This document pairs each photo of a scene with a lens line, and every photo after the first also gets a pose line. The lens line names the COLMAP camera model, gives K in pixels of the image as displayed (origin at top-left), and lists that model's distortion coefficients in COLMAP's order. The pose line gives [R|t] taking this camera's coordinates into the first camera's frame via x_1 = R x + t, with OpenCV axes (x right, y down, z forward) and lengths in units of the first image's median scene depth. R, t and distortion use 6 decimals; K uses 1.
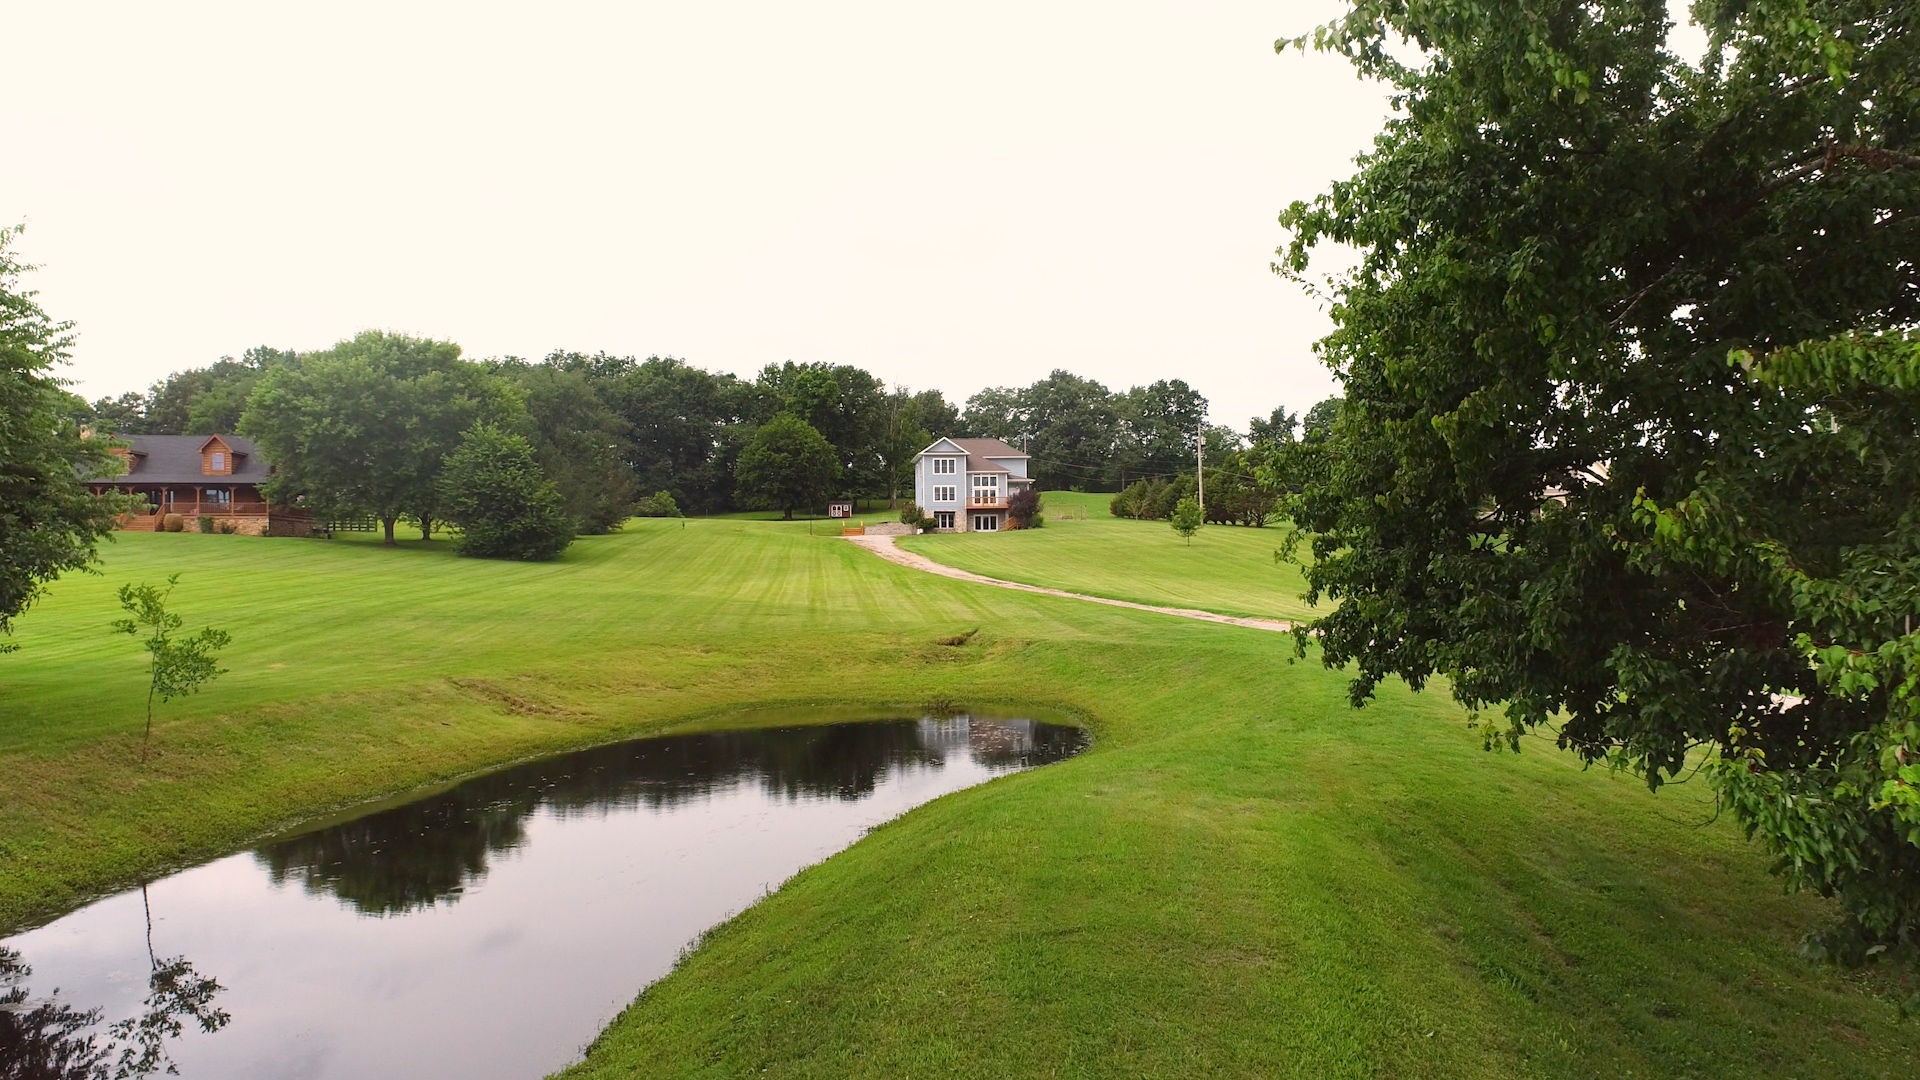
lens RADIAL K [[1395.3, 0, 982.1], [0, 1395.3, 538.6], [0, 0, 1]] dist [-0.012516, 0.004086]
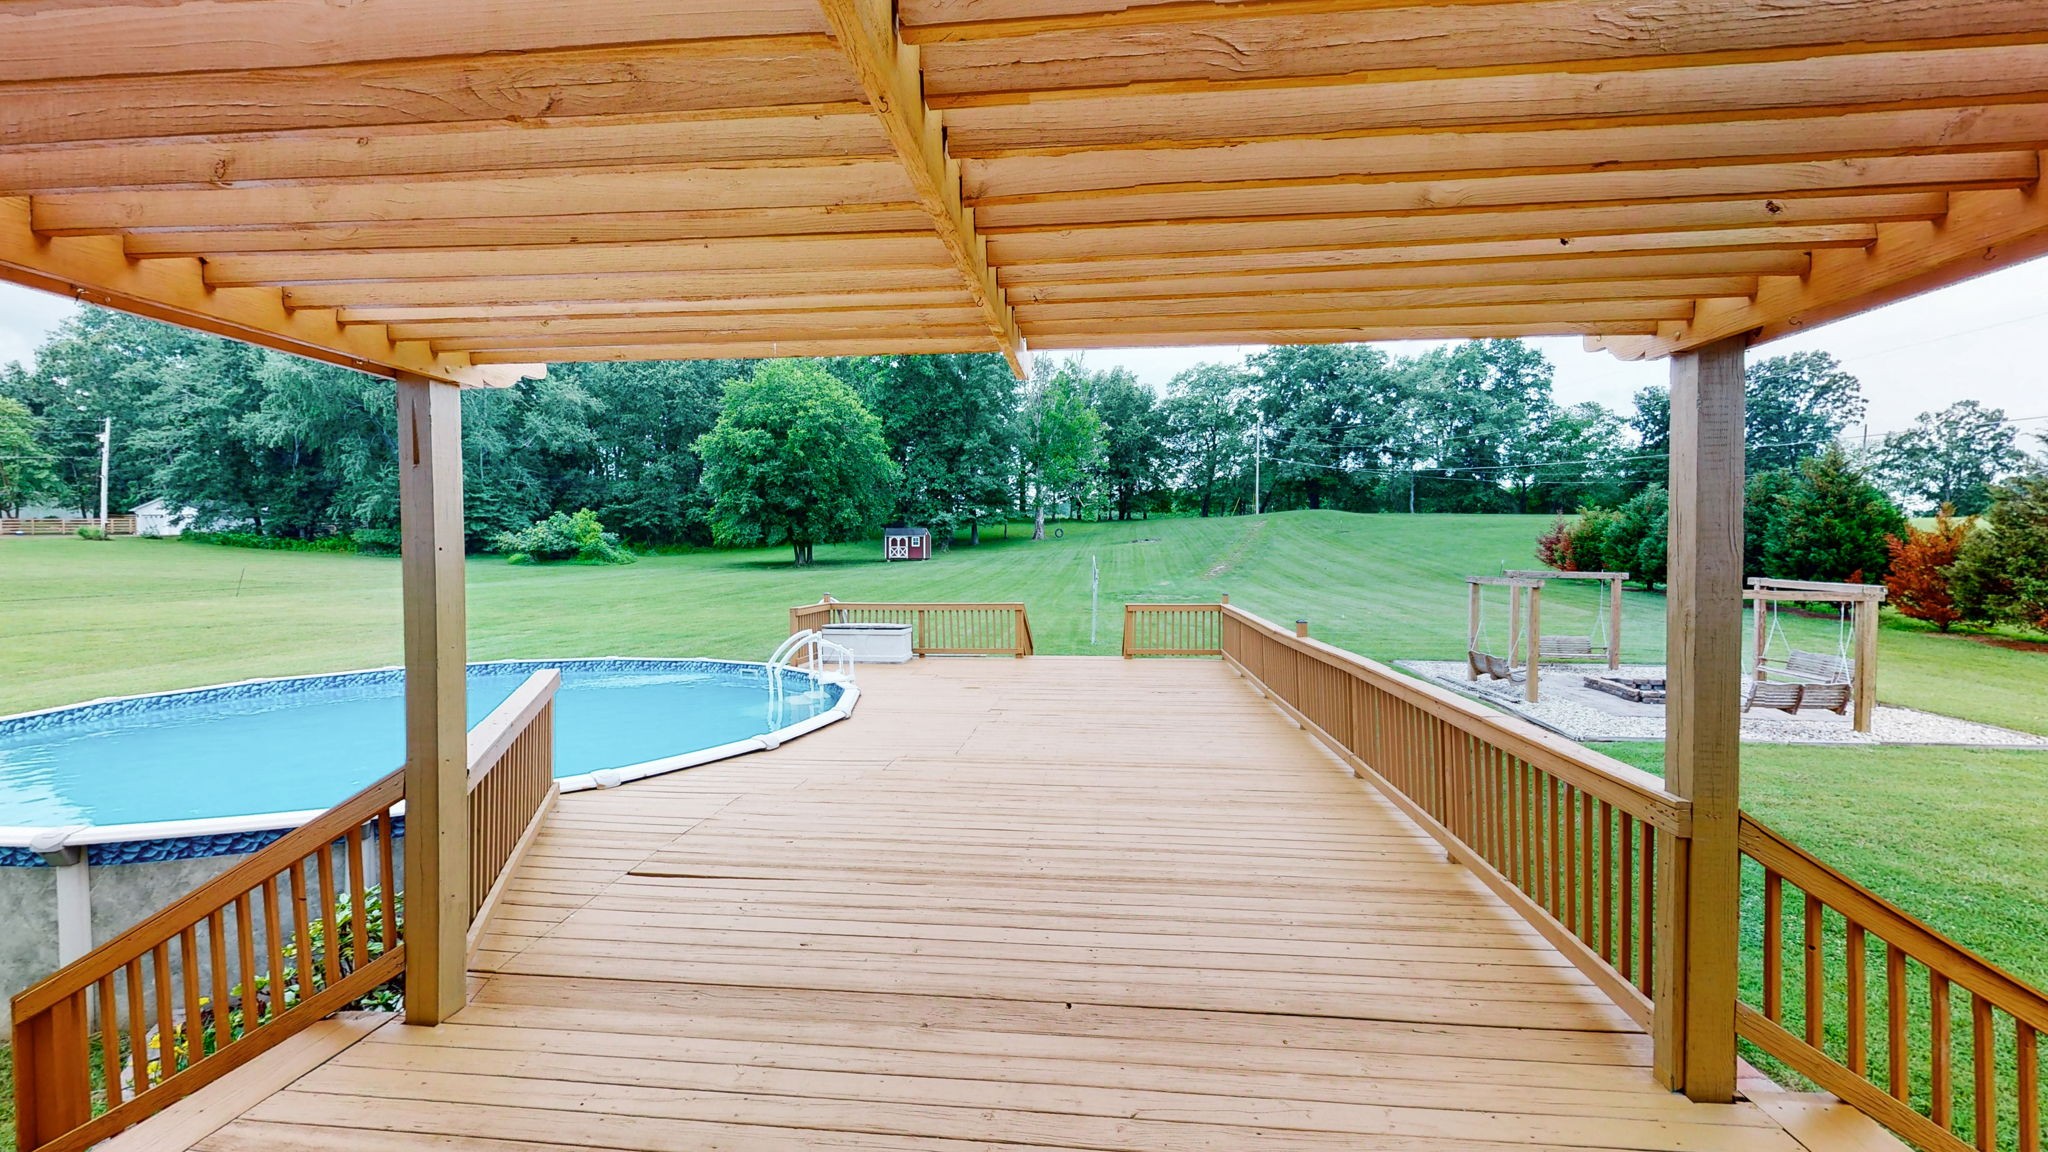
lens RADIAL K [[816.1, 0, 1028.1], [0, 816.1, 578.9], [0, 0, 1]] dist [0.000304, 0.000081]
pose [[0.977147, 0.013048, -0.212166, 0.008337], [-0.004309, 0.999125, 0.041601, -0.017563], [0.212523, -0.039736, 0.976348, 0.593631]]
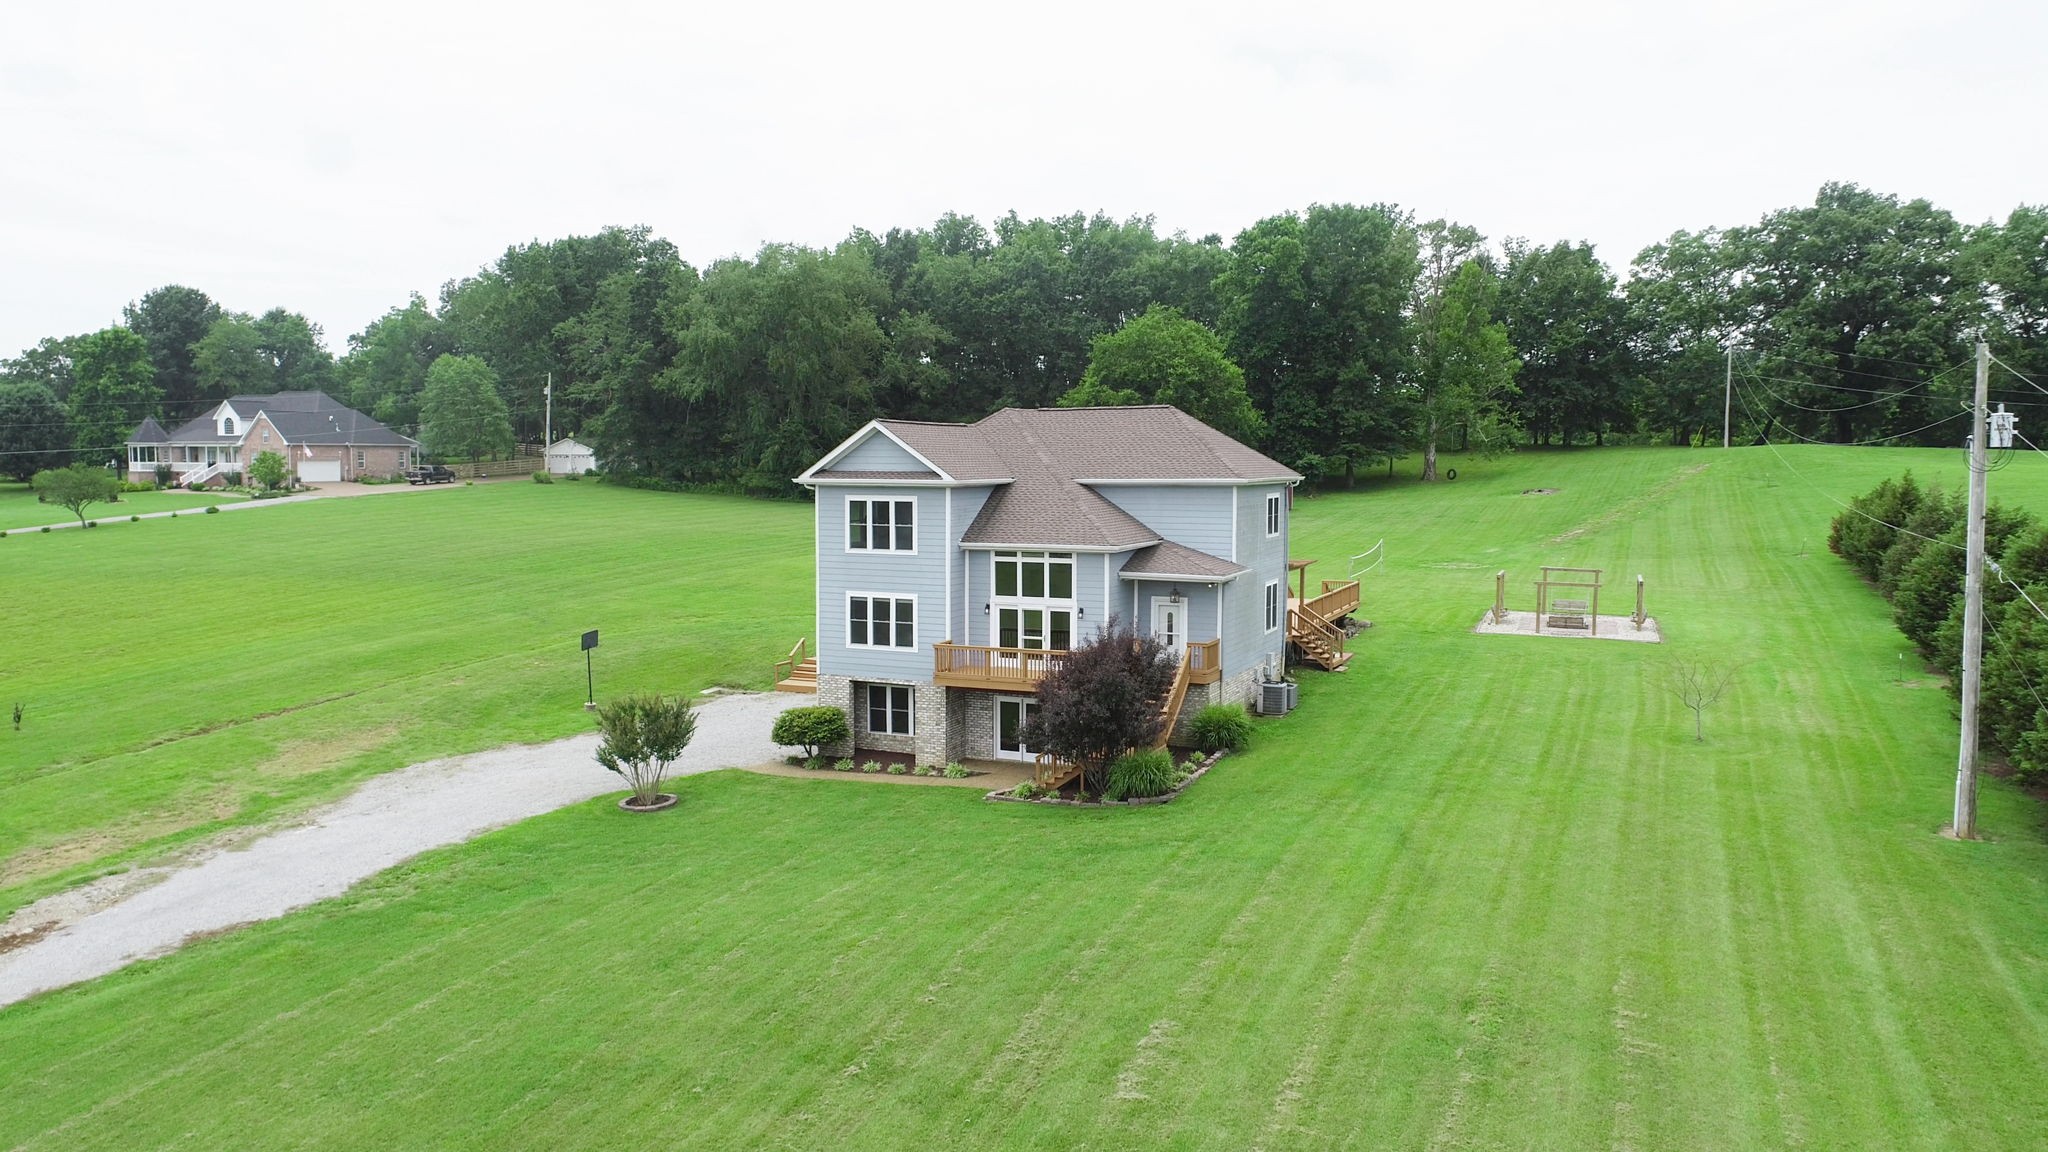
lens RADIAL K [[1495.5, 0, 1024.0], [0, 1495.5, 576.0], [0, 0, 1]] dist [-0.001777, -0.001103]
pose [[0.862460, 0.051414, -0.503506, 0.080961], [-0.000216, 0.994864, 0.101218, -0.039046], [0.506124, -0.087188, 0.858042, 0.410650]]
